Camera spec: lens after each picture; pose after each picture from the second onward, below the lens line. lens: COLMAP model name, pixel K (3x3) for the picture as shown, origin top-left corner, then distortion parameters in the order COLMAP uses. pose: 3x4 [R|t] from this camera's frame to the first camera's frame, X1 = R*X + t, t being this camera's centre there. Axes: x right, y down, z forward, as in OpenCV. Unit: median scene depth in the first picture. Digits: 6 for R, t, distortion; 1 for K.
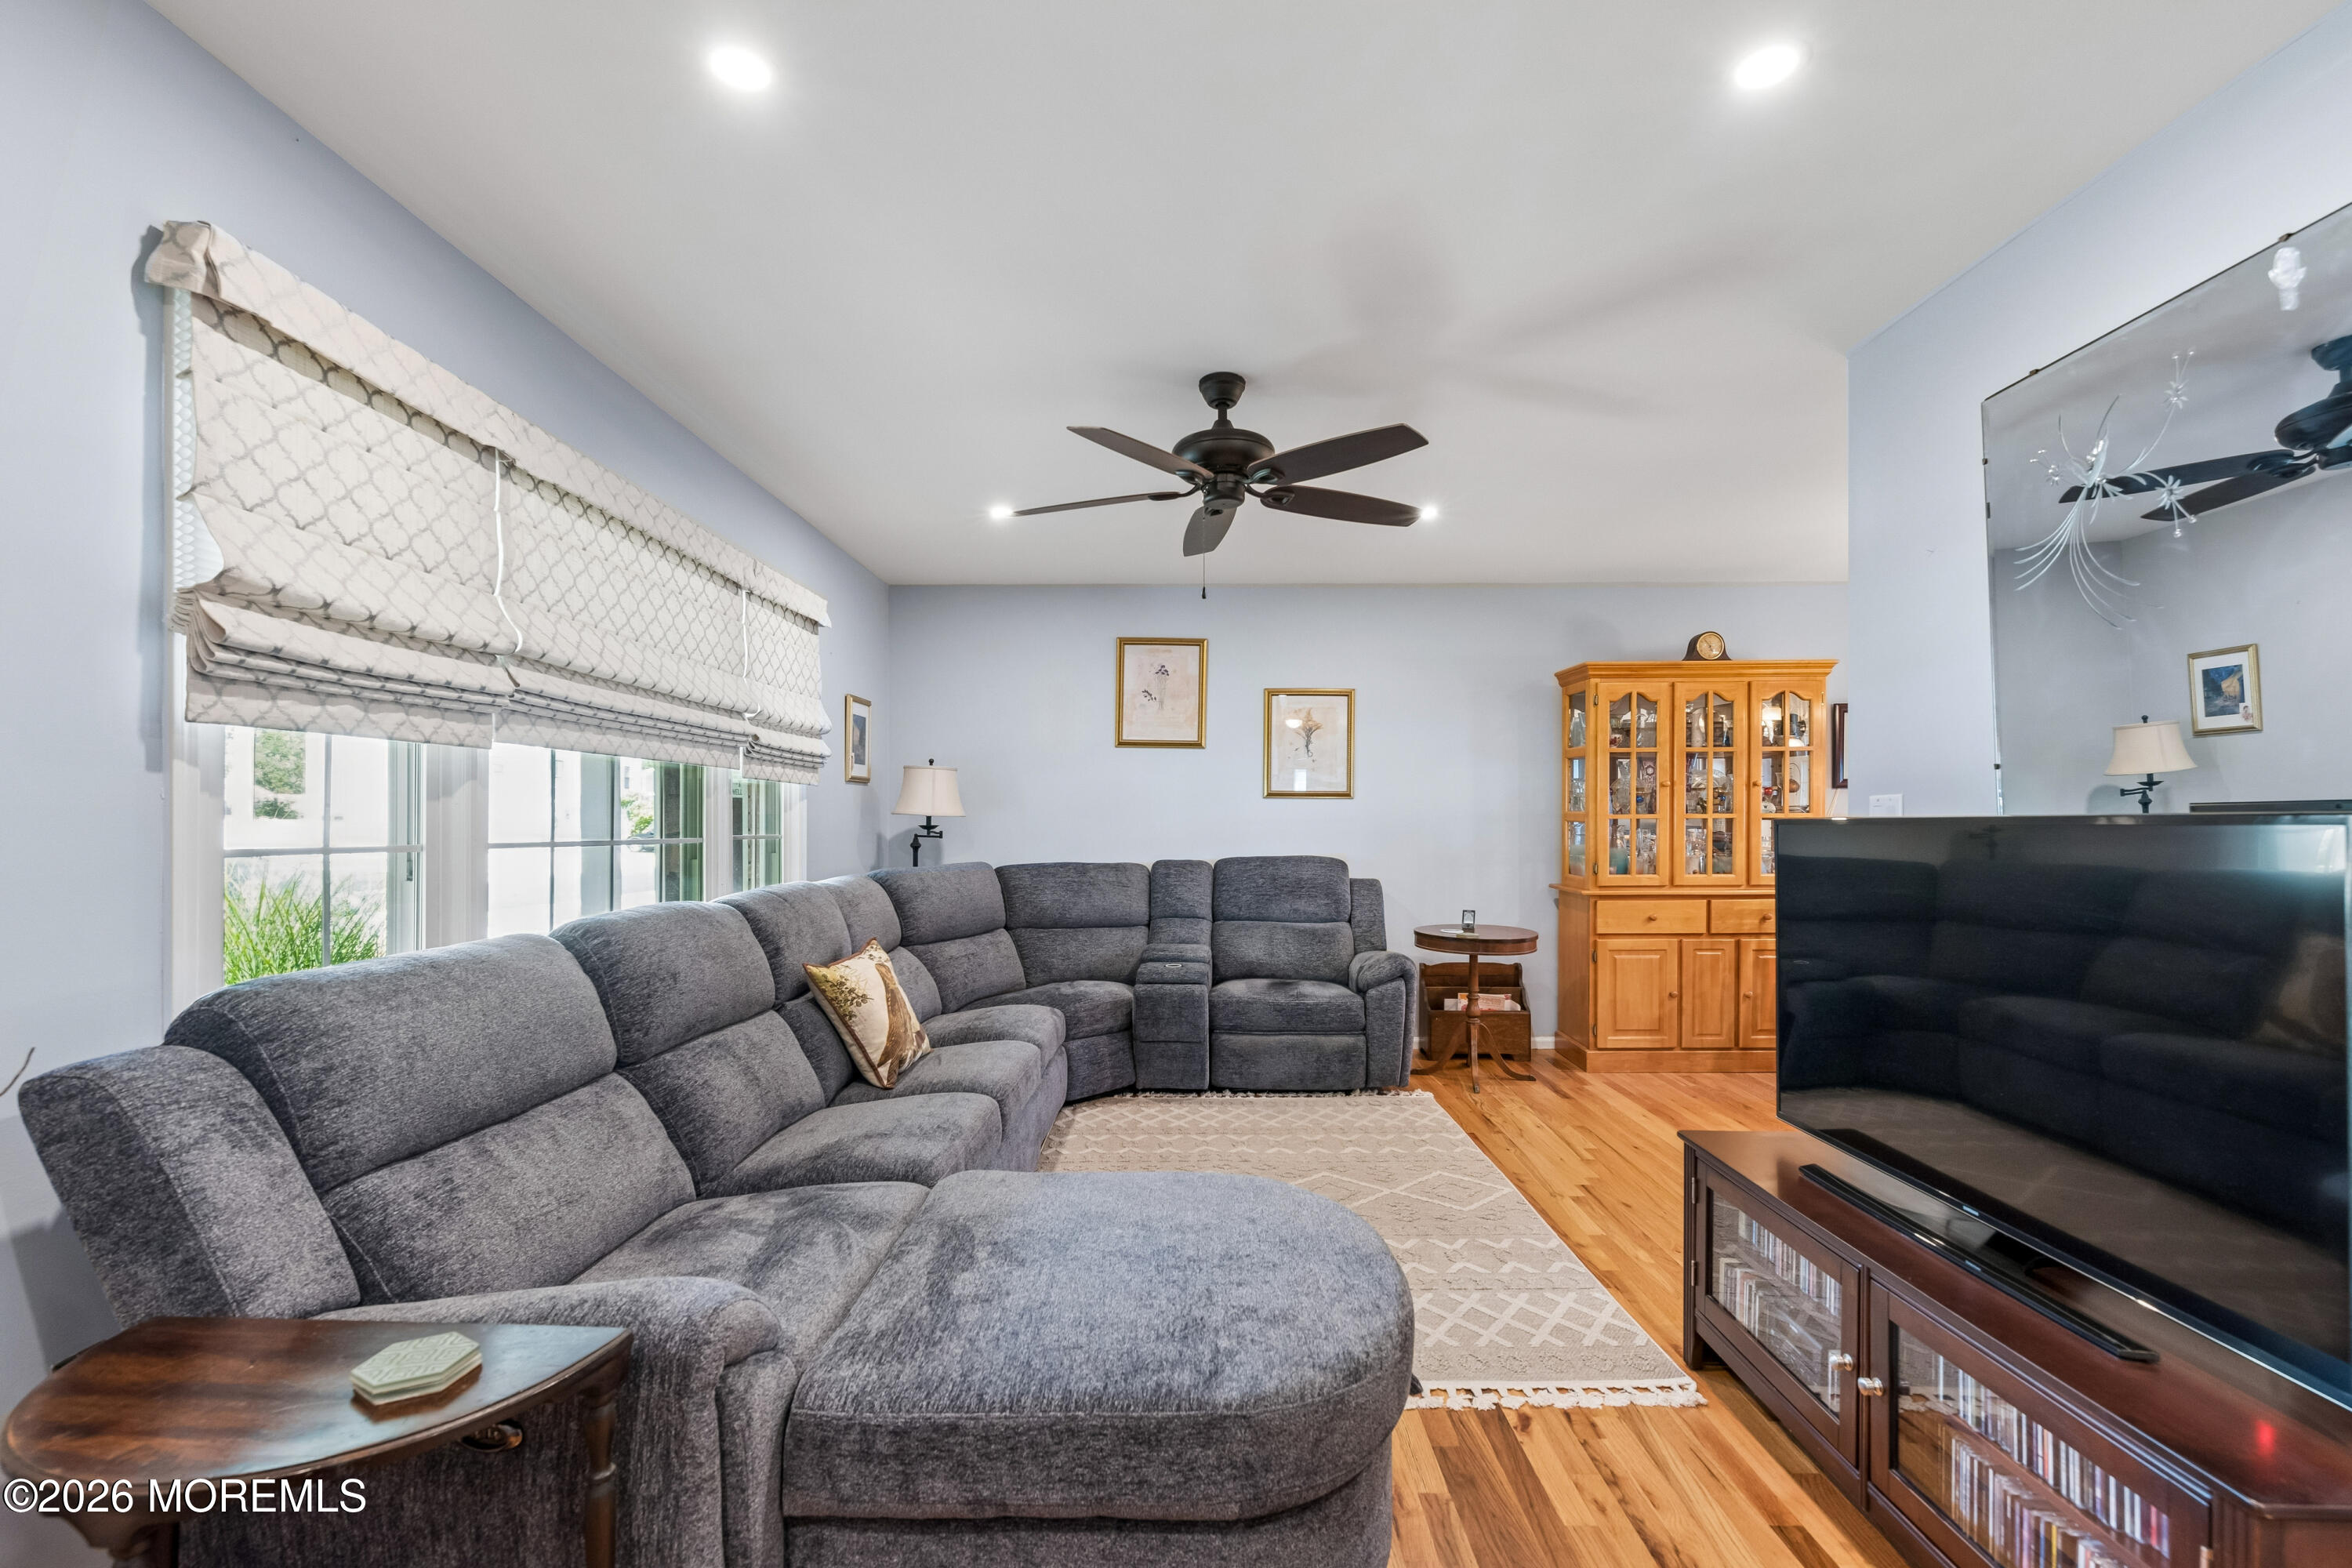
lens RADIAL K [[1027.5, 0, 1183.1], [0, 1027.5, 823.8], [0, 0, 1]] dist [-0.000167, -0.000327]
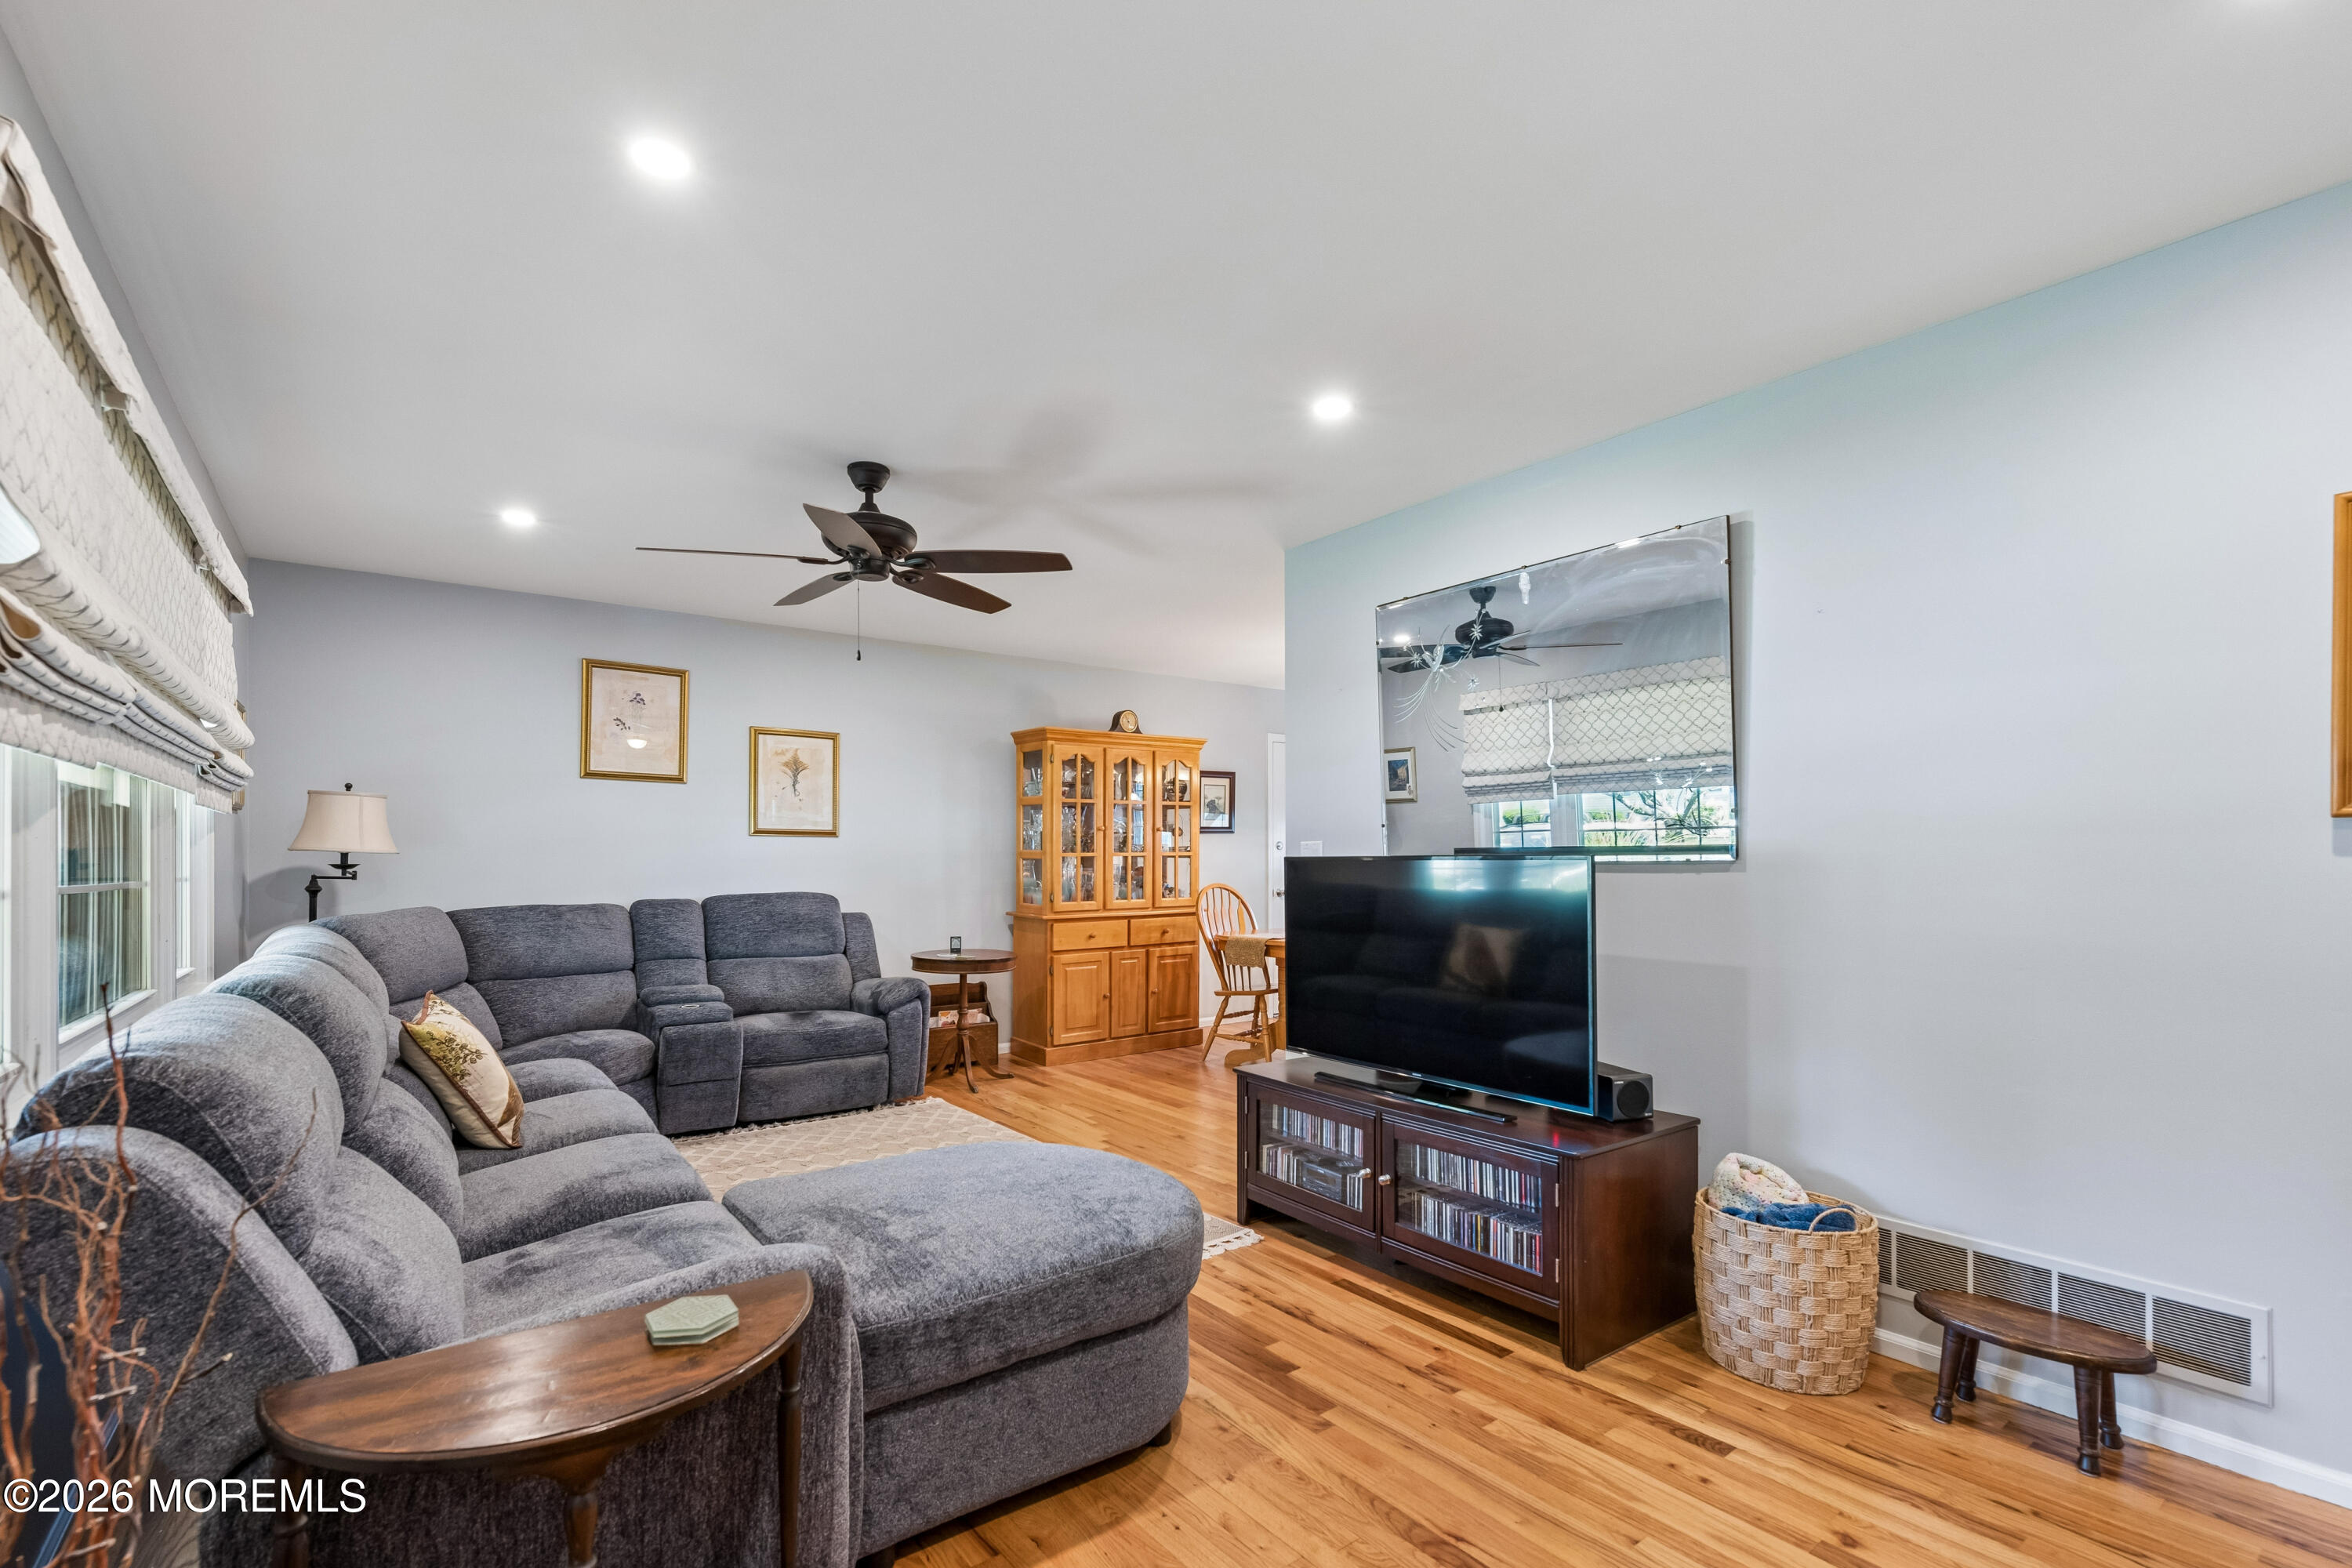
lens RADIAL K [[1044.3, 0, 1173.4], [0, 1044.3, 857.8], [0, 0, 1]] dist [0.001857, -0.000036]
pose [[0.794540, -0.001167, 0.607211, -0.258687], [0.003125, 0.999993, -0.002166, 0.000155], [-0.607204, 0.003618, 0.794538, -0.073894]]
